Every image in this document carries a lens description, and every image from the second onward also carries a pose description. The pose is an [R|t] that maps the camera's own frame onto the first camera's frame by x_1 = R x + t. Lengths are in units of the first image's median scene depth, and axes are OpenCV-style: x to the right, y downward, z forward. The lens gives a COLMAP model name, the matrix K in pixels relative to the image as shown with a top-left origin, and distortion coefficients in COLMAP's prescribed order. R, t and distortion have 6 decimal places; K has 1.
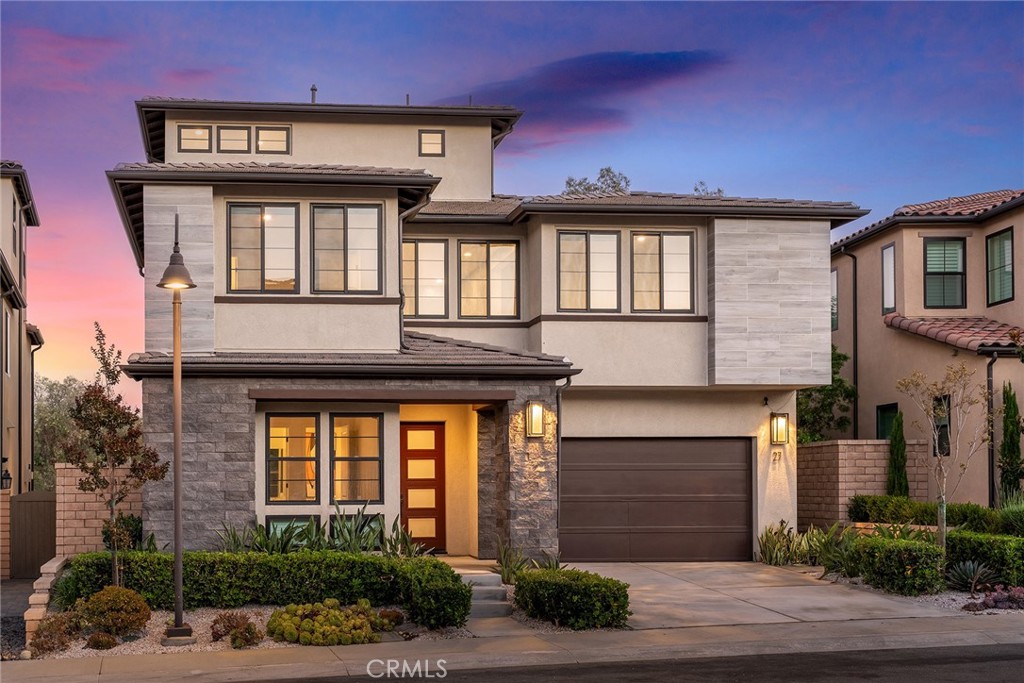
lens RADIAL K [[1169.7, 0, 512.0], [0, 1169.7, 341.5], [0, 0, 1]] dist [0.006783, -0.005104]
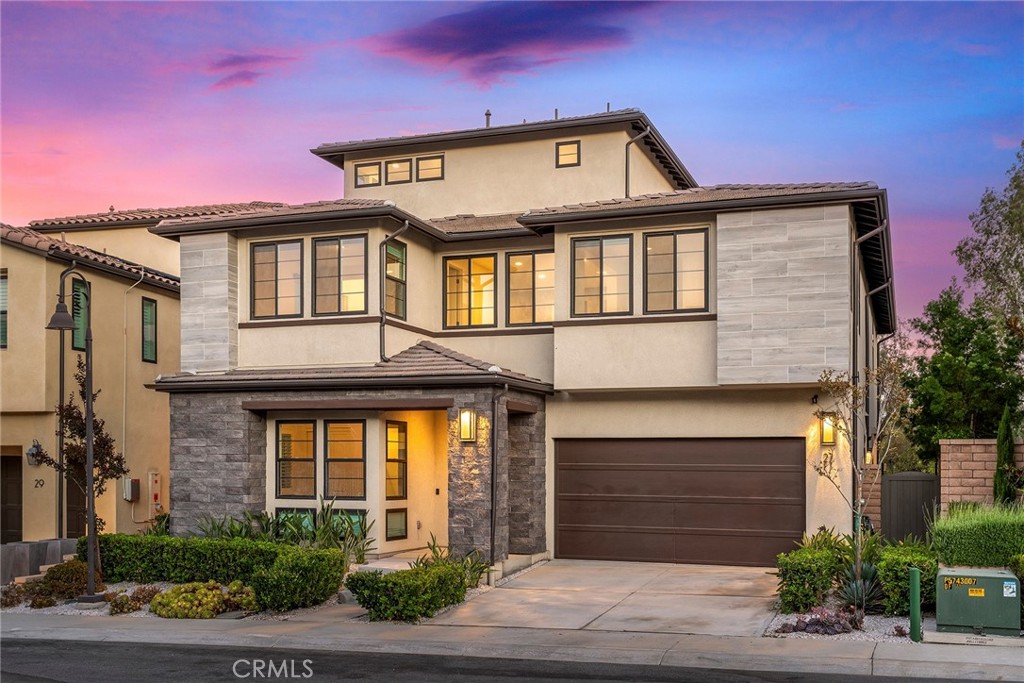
lens RADIAL K [[1169.7, 0, 512.0], [0, 1169.7, 341.5], [0, 0, 1]] dist [0.006783, -0.005104]
pose [[0.885328, -0.037911, -0.463419, 0.469789], [0.044373, 0.999010, 0.003044, -0.009678], [0.462845, -0.023258, 0.886134, 0.059175]]
